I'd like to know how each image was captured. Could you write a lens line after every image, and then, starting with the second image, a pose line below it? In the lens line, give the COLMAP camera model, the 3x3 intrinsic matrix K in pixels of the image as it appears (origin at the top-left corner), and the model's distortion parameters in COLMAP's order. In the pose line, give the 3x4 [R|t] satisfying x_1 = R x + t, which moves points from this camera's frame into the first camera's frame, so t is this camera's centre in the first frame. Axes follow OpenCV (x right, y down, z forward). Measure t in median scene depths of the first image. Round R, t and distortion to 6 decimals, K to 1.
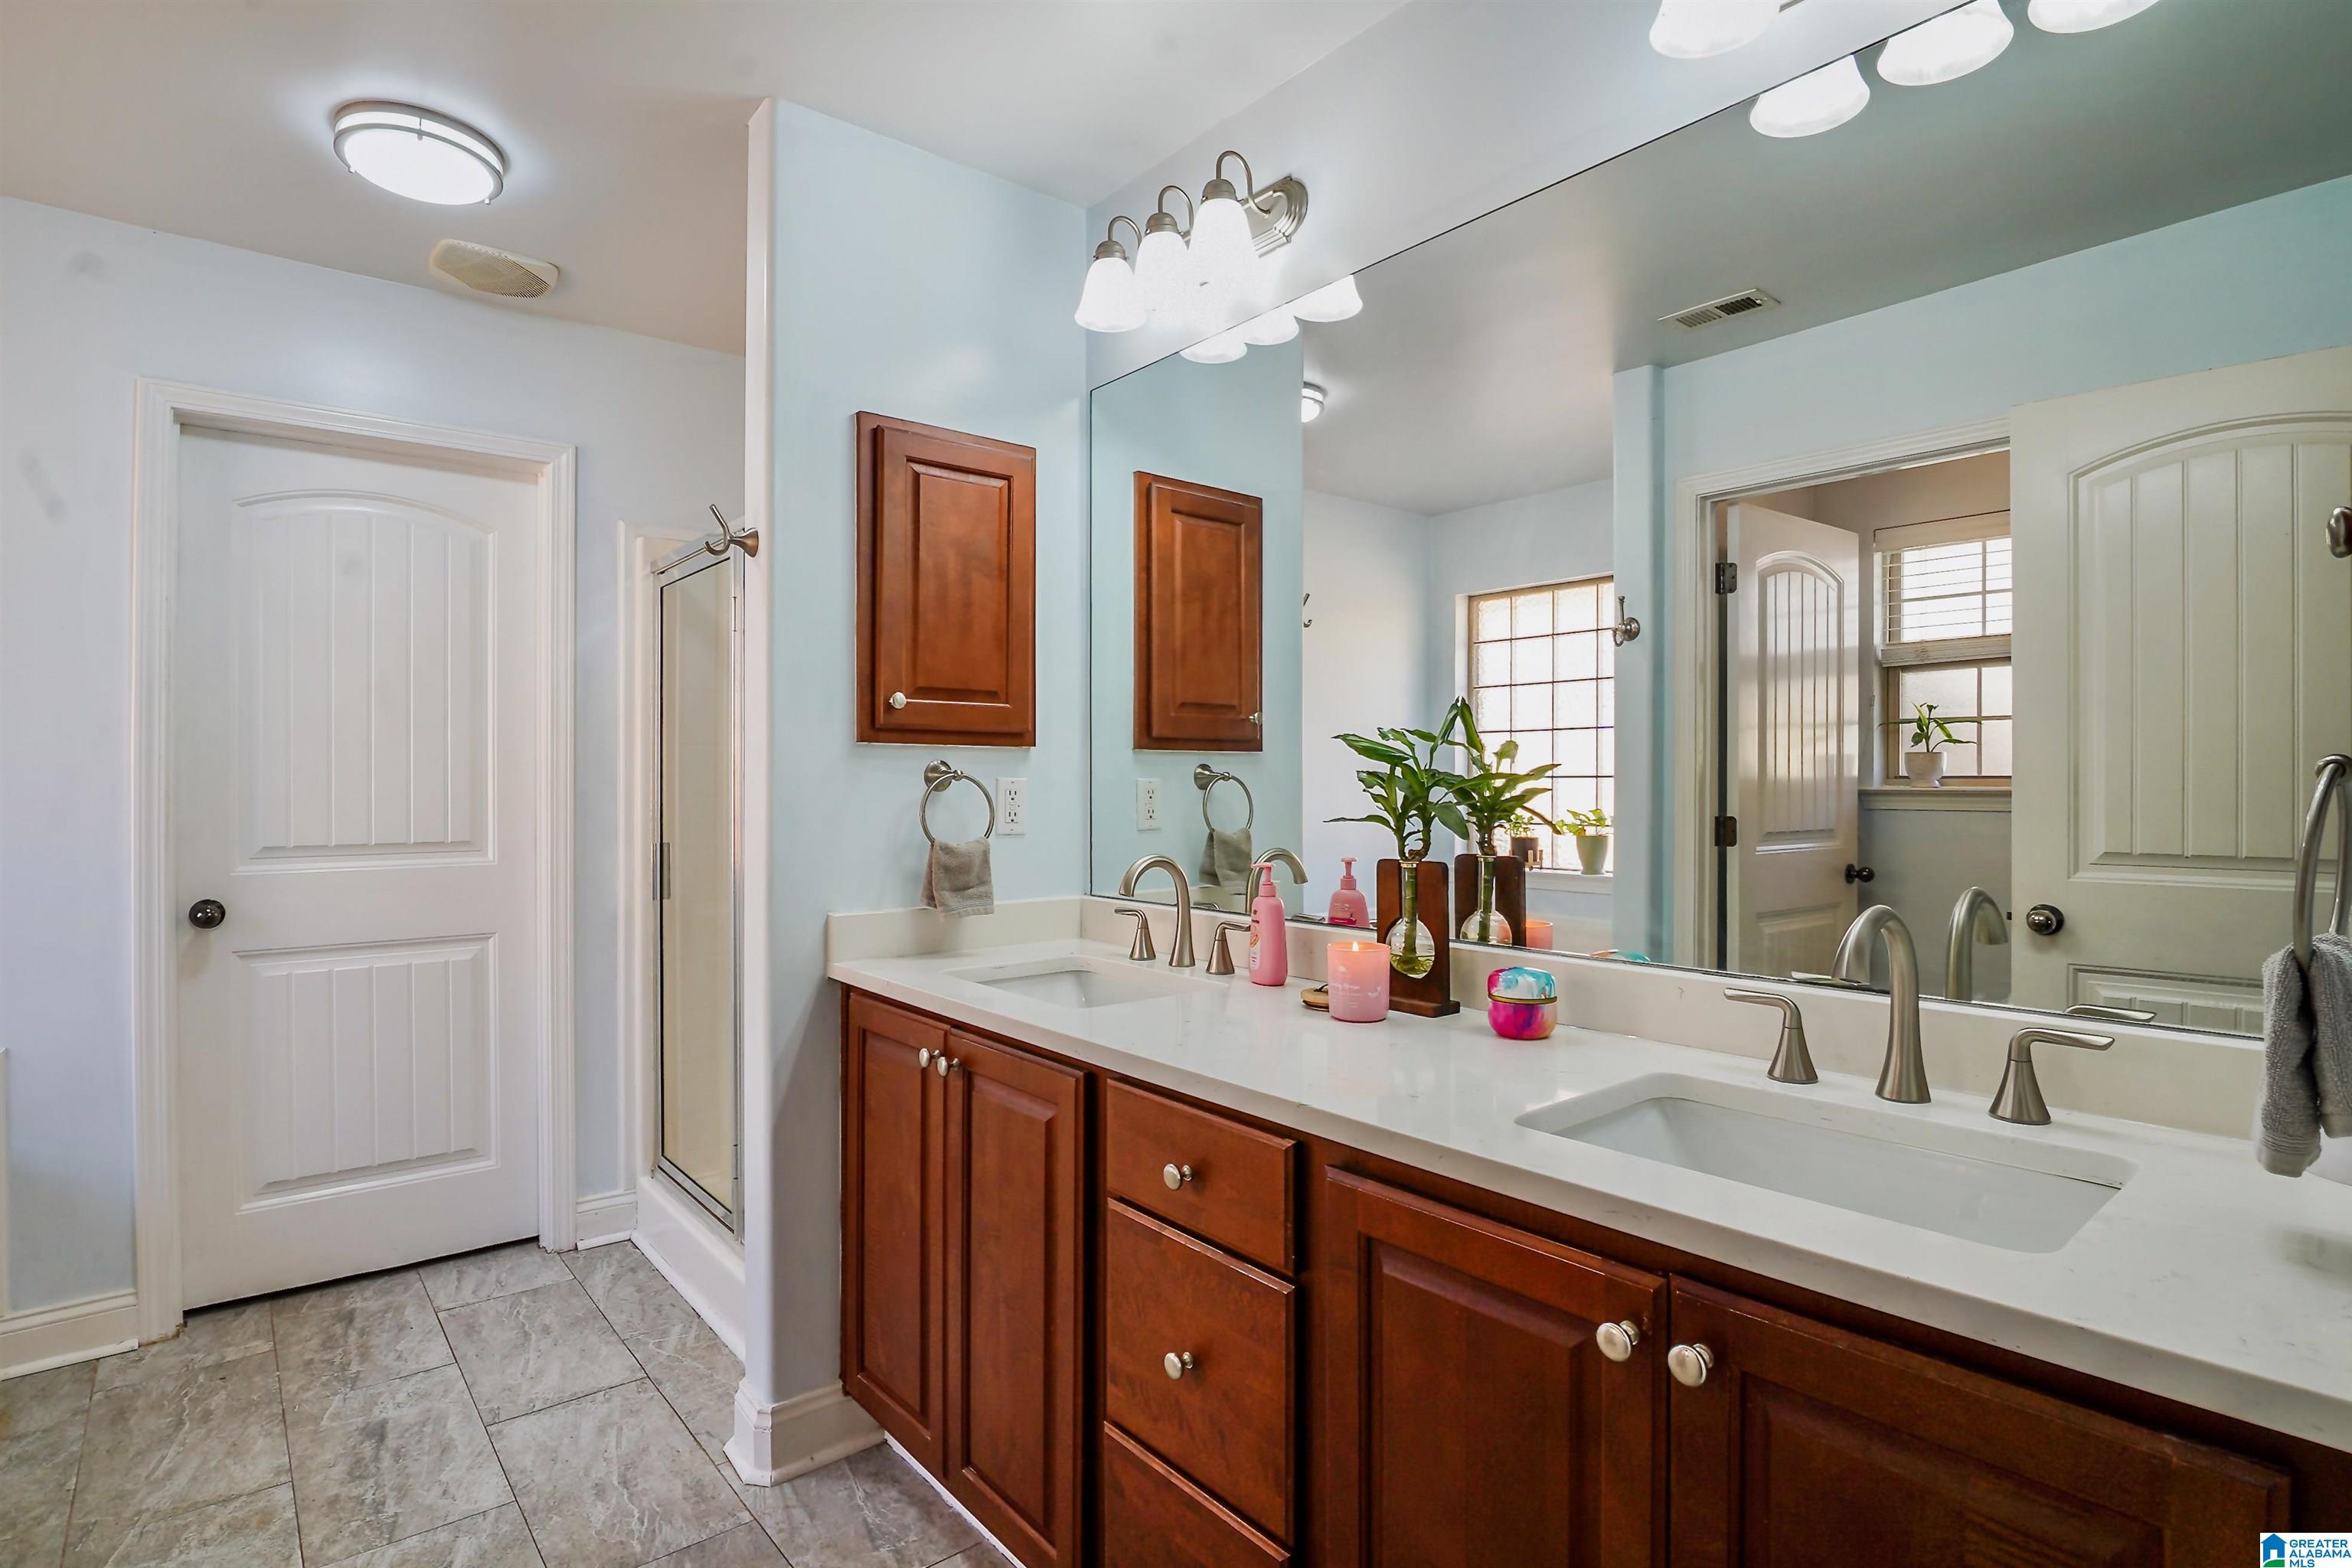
lens RADIAL K [[1156.3, 0, 1159.3], [0, 1156.3, 805.1], [0, 0, 1]] dist [-0.027520, -0.000913]
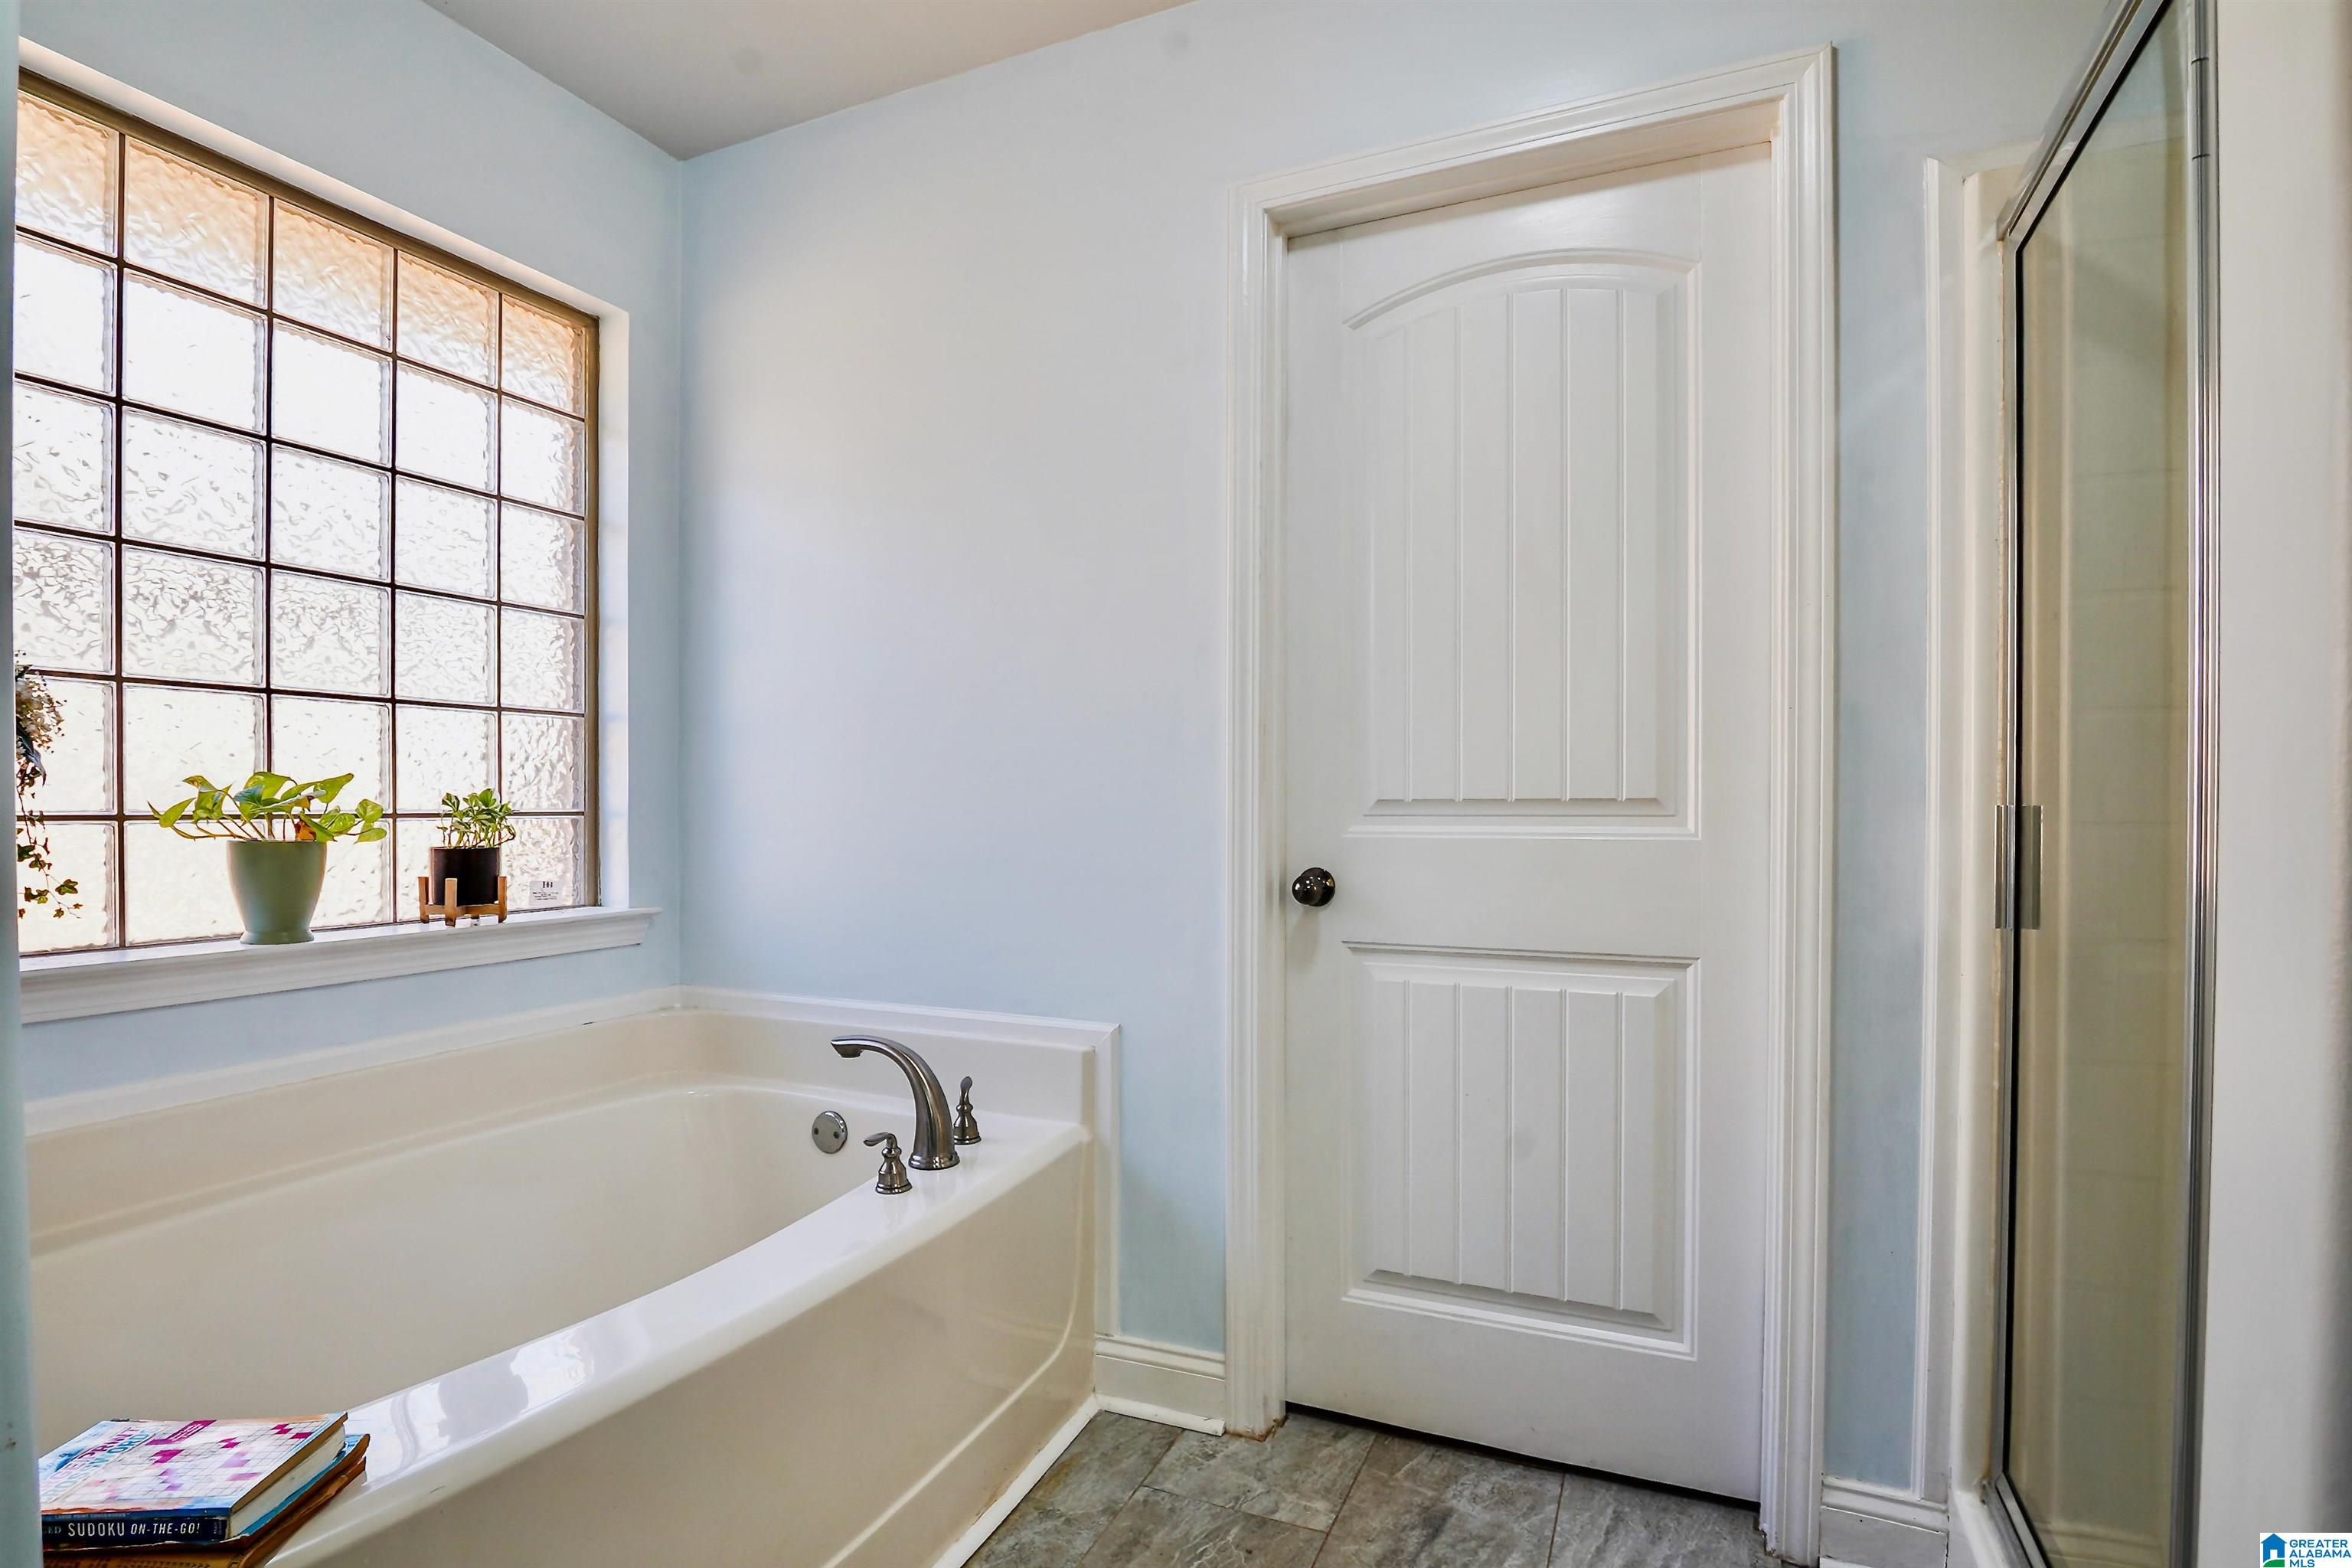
lens RADIAL K [[1156.3, 0, 1159.3], [0, 1156.3, 805.1], [0, 0, 1]] dist [-0.027520, -0.000913]
pose [[0.430196, 0.005915, -0.902716, -0.185545], [-0.012715, 0.999919, 0.000493, 0.039894], [0.902646, 0.011266, 0.430237, 0.539456]]
